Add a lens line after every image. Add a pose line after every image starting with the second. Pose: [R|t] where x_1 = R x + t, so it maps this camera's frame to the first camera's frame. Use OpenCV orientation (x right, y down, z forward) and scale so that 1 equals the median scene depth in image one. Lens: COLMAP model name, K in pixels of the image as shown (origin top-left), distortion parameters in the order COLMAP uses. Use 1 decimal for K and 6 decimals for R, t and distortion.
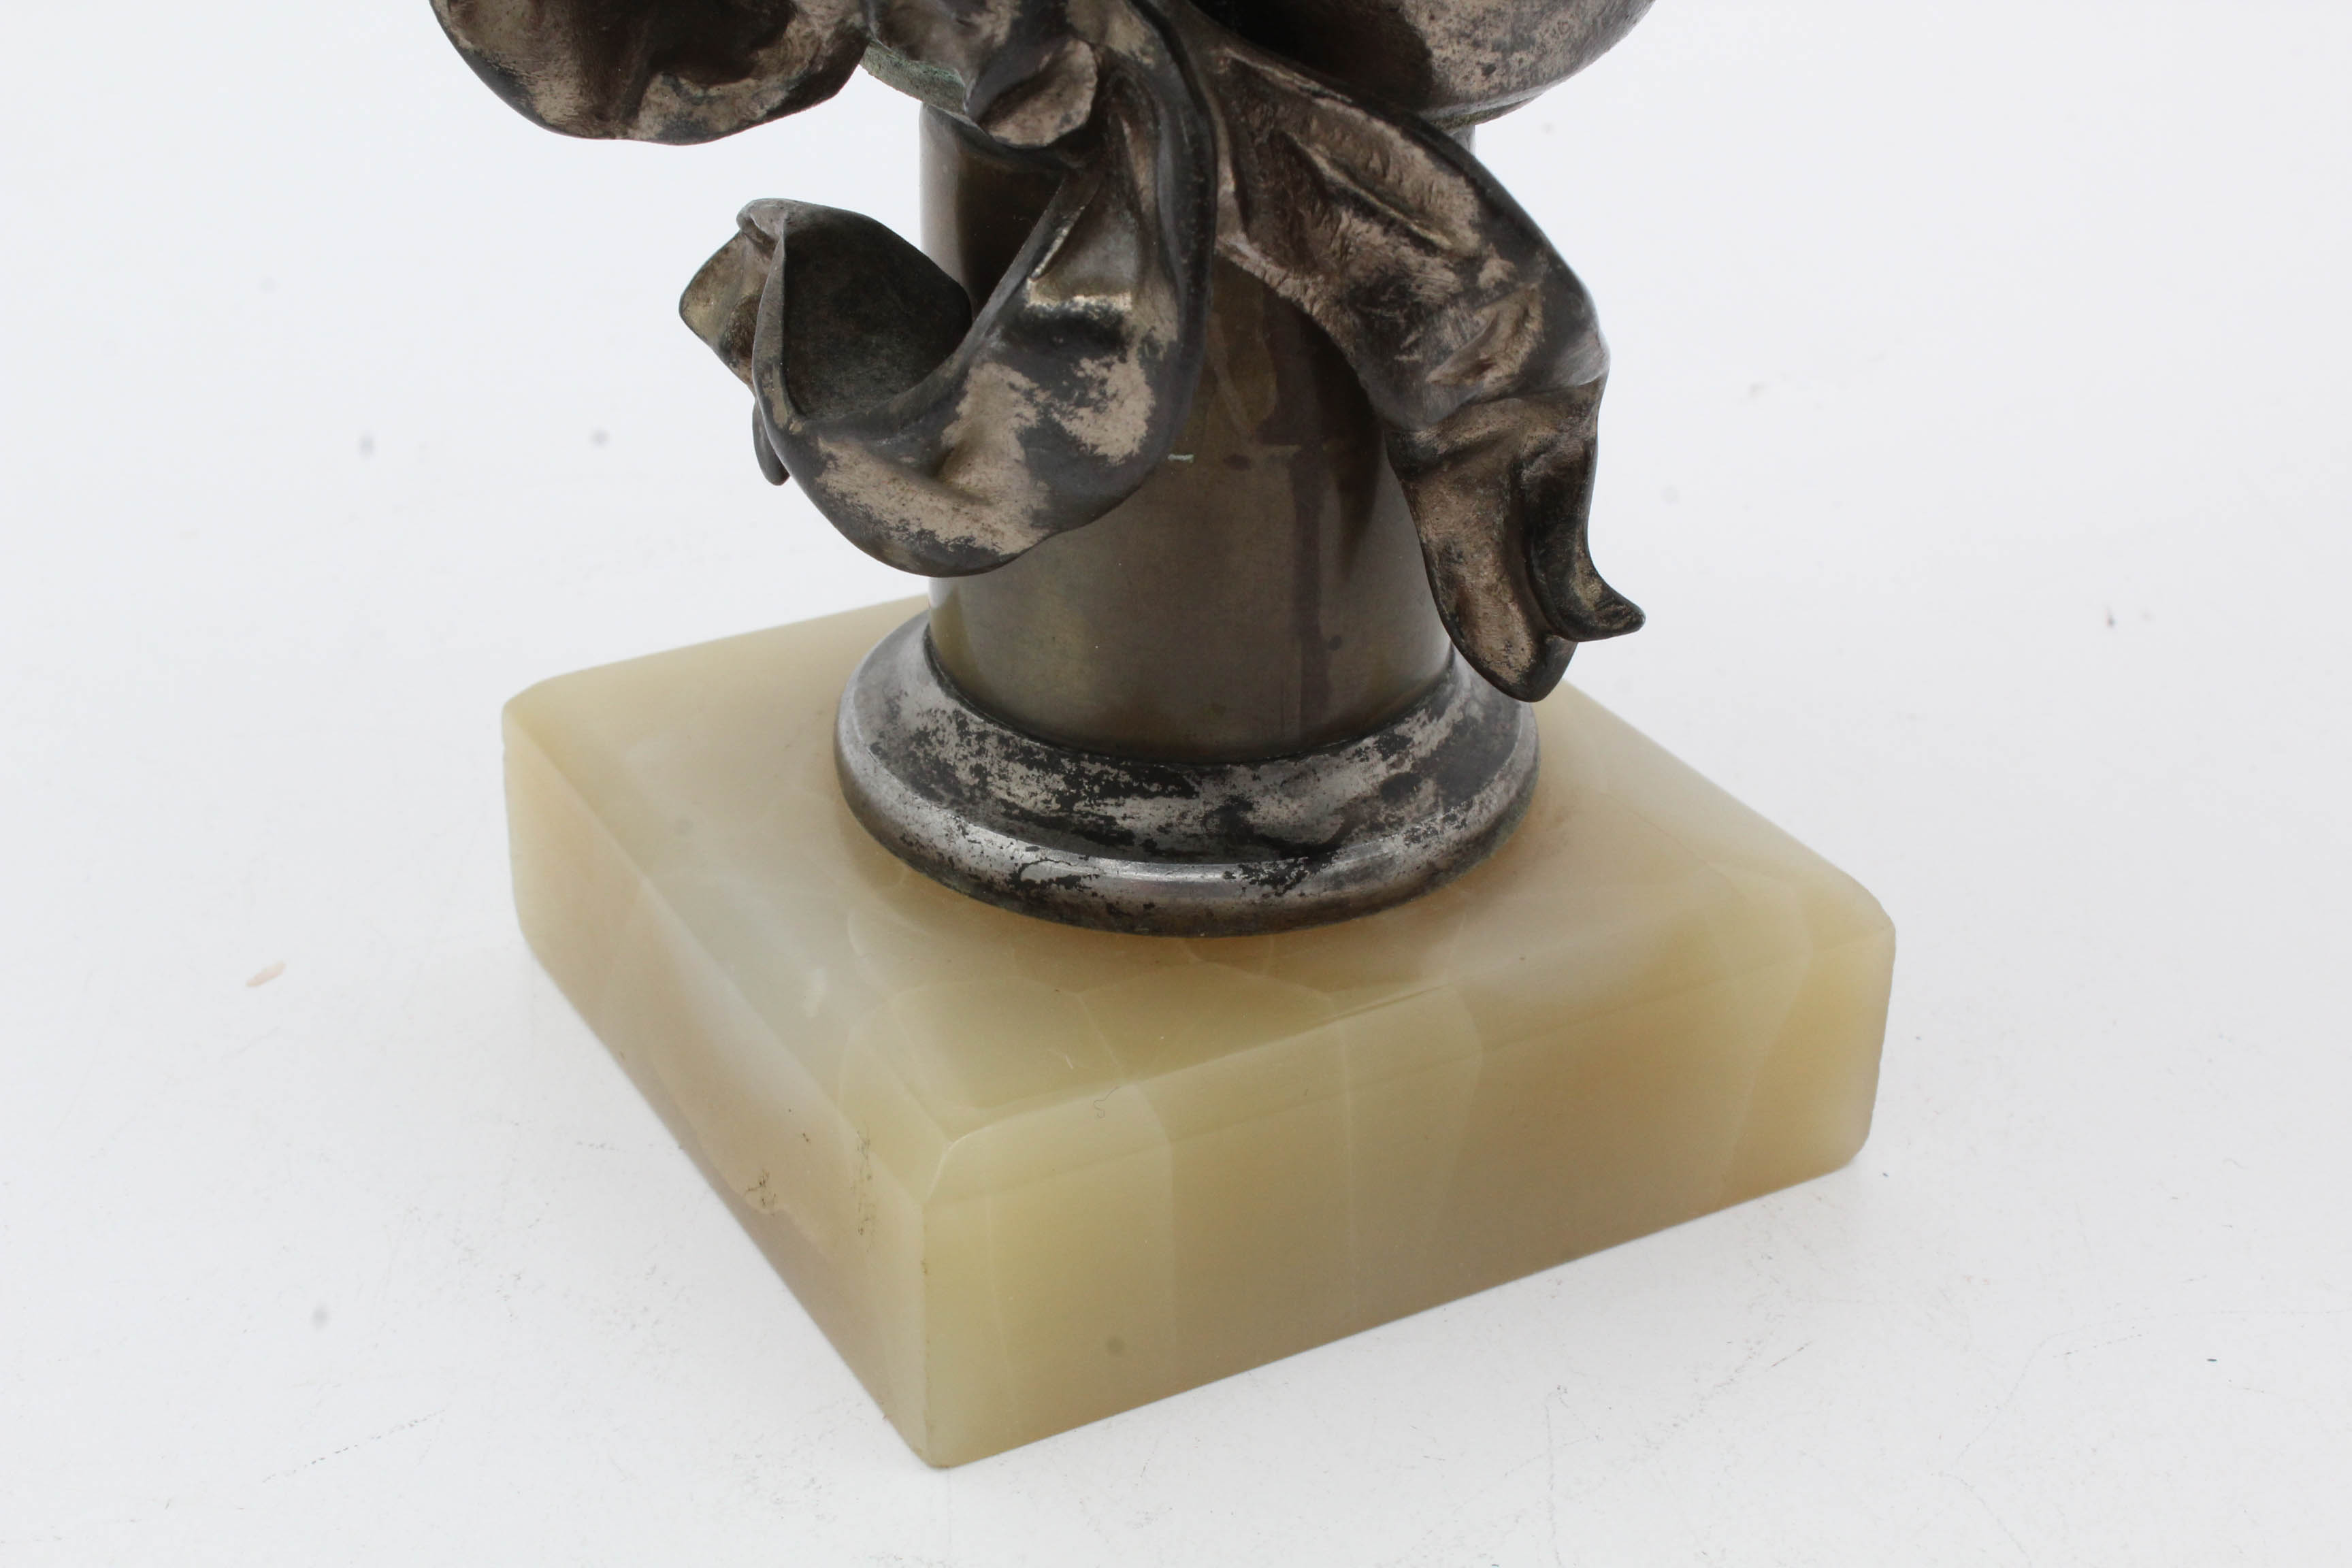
lens RADIAL K [[3336.0, 0, 1176.0], [0, 3336.0, 784.0], [0, 0, 1]] dist [-0.036455, -0.020912]
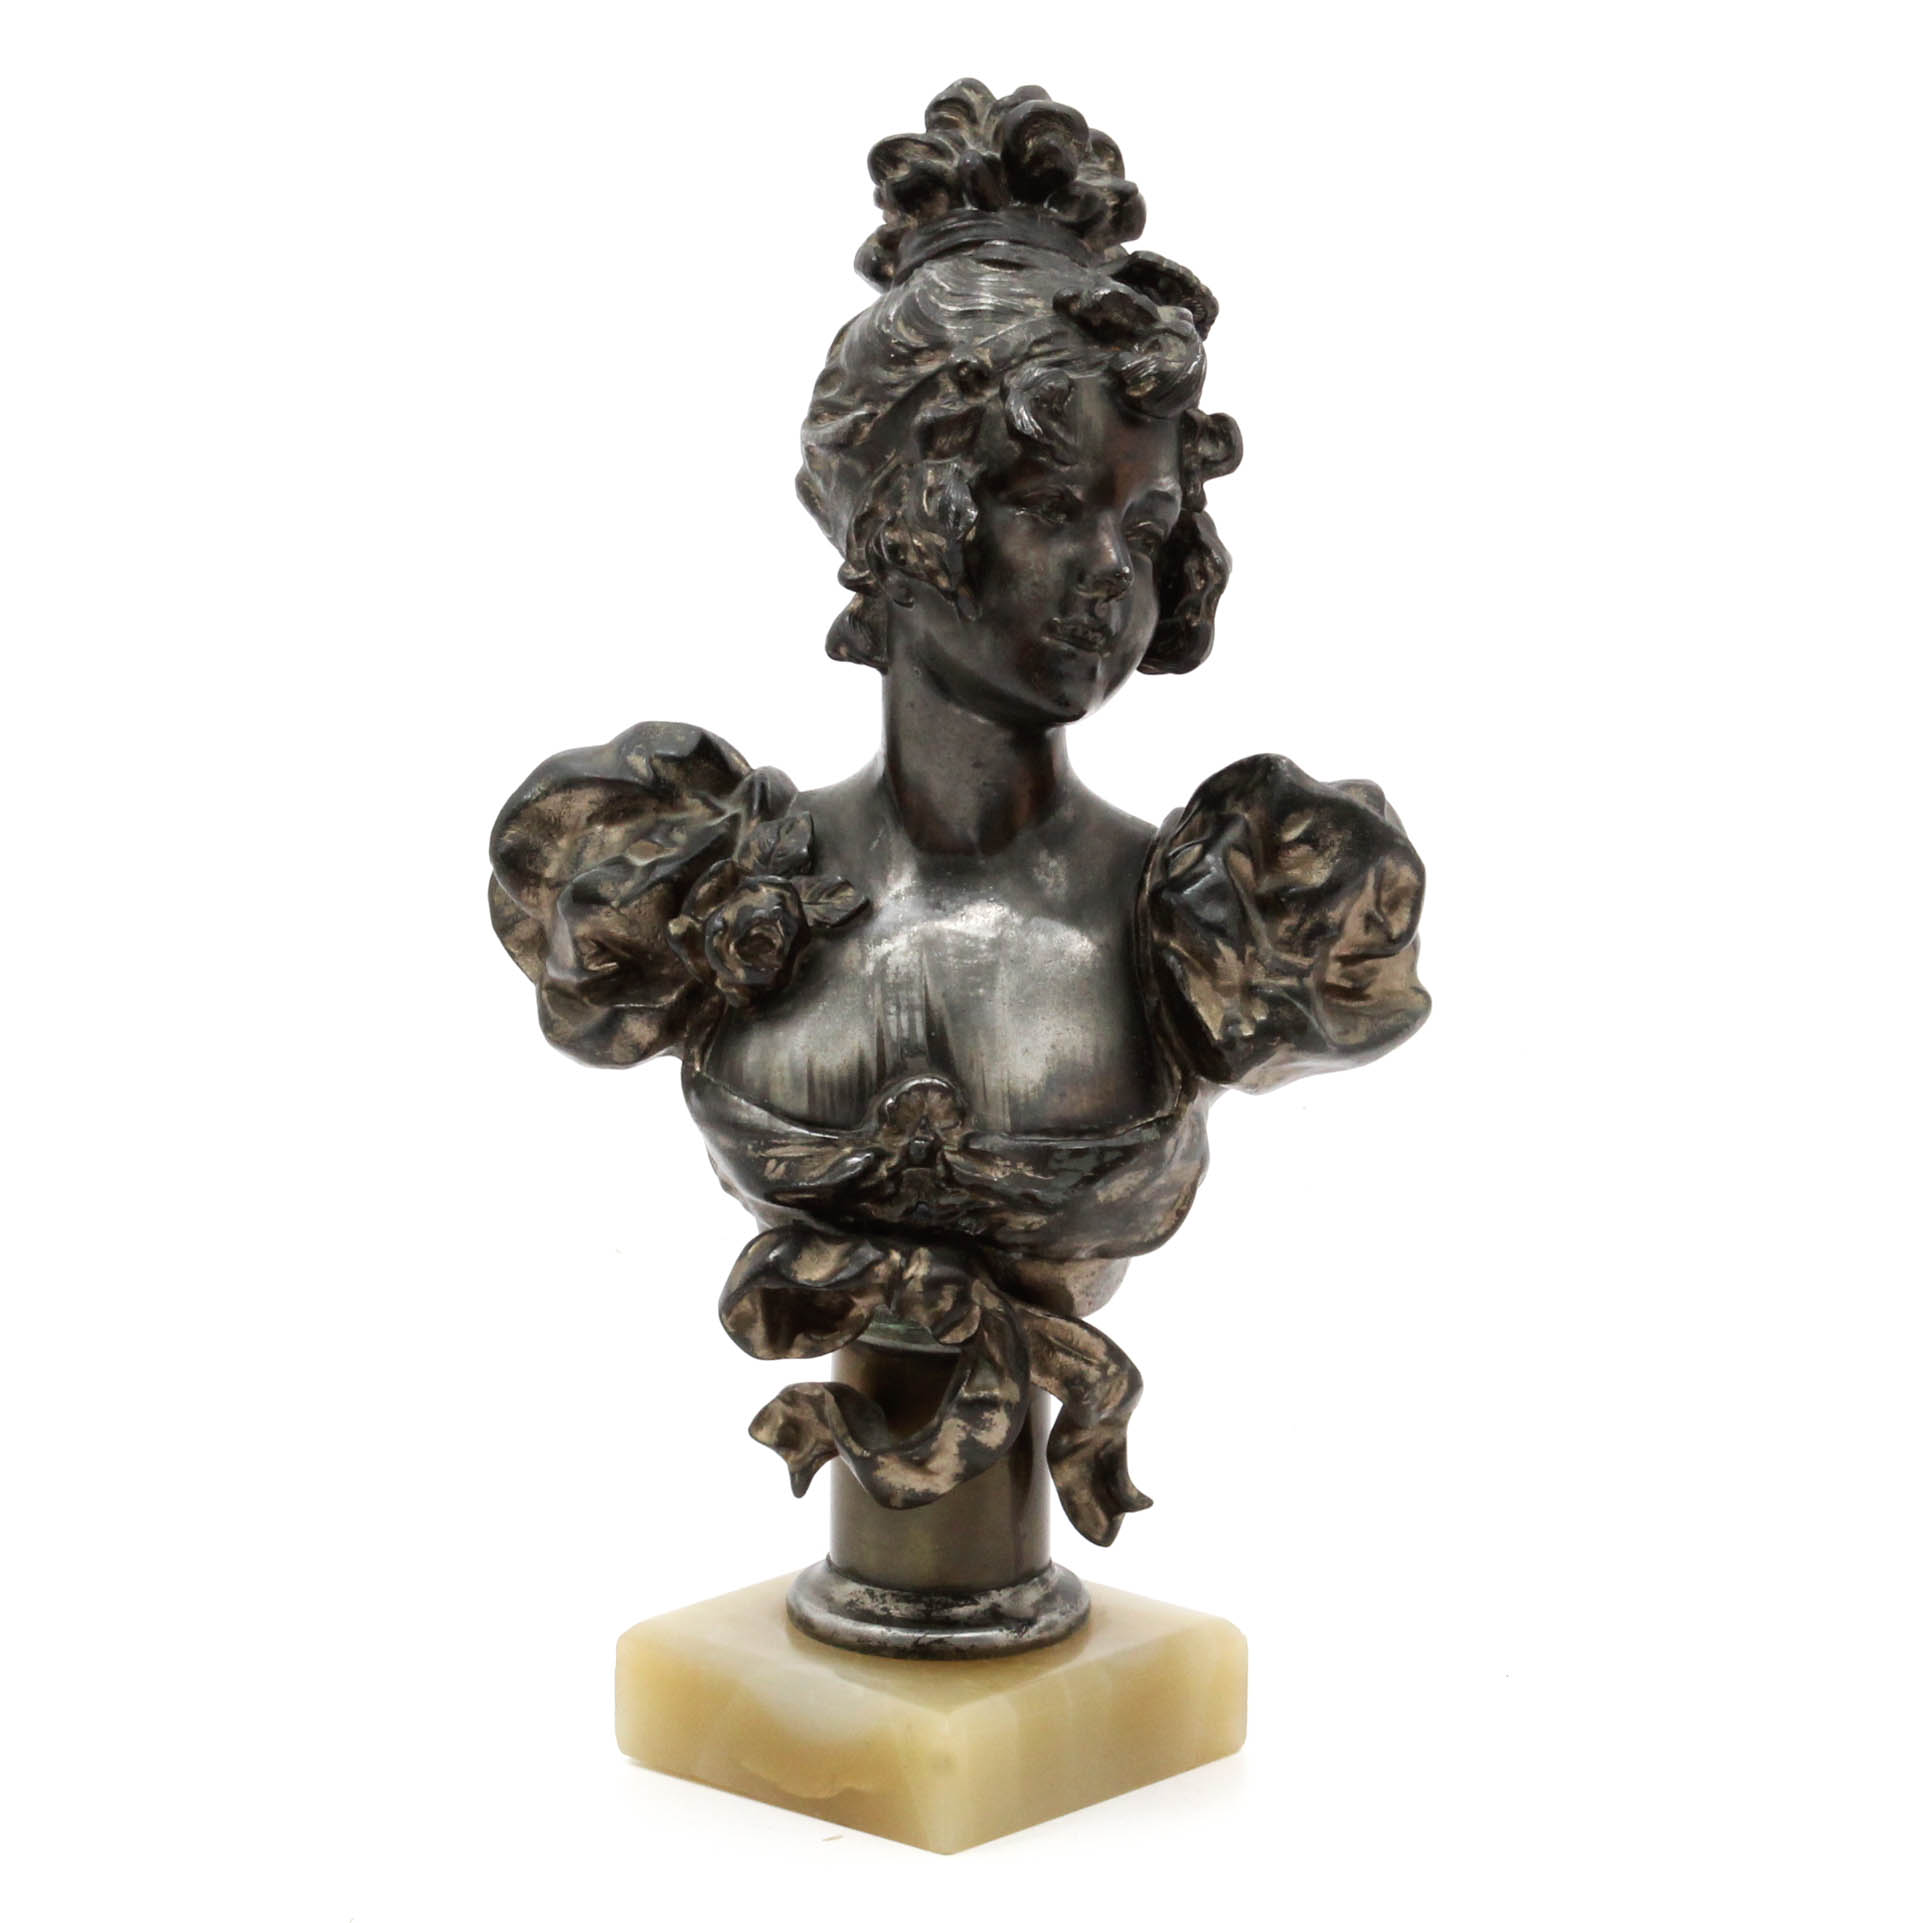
lens RADIAL K [[3562.7, 0, 961.5], [0, 3562.7, 961.5], [0, 0, 1]] dist [-0.021338, -0.090582]
pose [[0.963735, -0.071086, 0.257219, -0.774848], [0.148892, 0.943131, -0.297213, 0.400361], [-0.221463, 0.324733, 0.919512, -1.881384]]
